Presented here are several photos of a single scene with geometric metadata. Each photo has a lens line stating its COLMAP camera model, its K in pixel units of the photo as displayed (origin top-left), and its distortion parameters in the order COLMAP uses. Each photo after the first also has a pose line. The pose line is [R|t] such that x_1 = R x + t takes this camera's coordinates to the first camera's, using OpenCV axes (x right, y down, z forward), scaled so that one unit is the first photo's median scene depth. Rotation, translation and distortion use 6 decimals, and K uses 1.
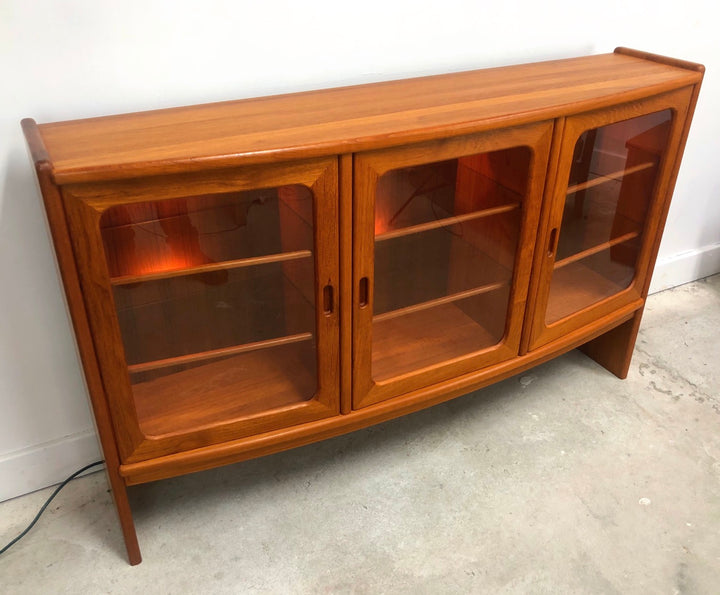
lens RADIAL K [[696.9, 0, 360.0], [0, 696.9, 297.5], [0, 0, 1]] dist [0.019936, -0.010725]
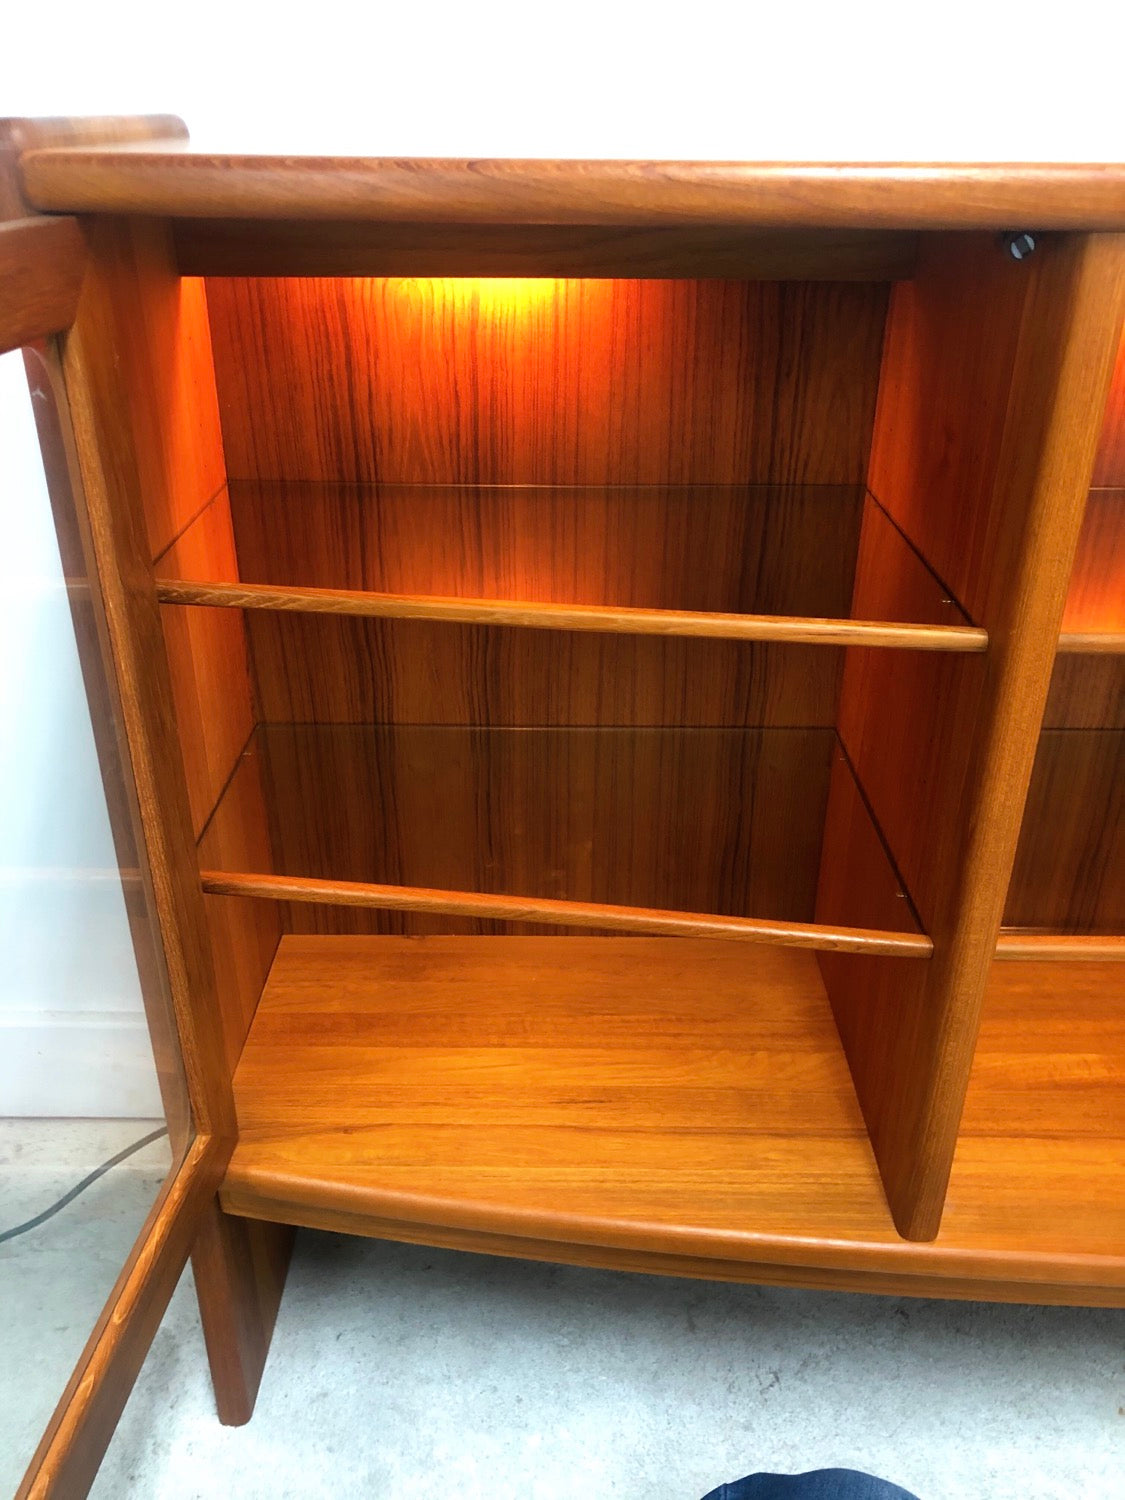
lens RADIAL K [[1243.3, 0, 562.5], [0, 1243.3, 750.0], [0, 0, 1]] dist [0.009824, -0.001673]
pose [[0.880204, 0.213581, -0.423821, 0.026418], [-0.239216, 0.970937, -0.007514, 0.009002], [0.409899, 0.107999, 0.905715, 0.432334]]
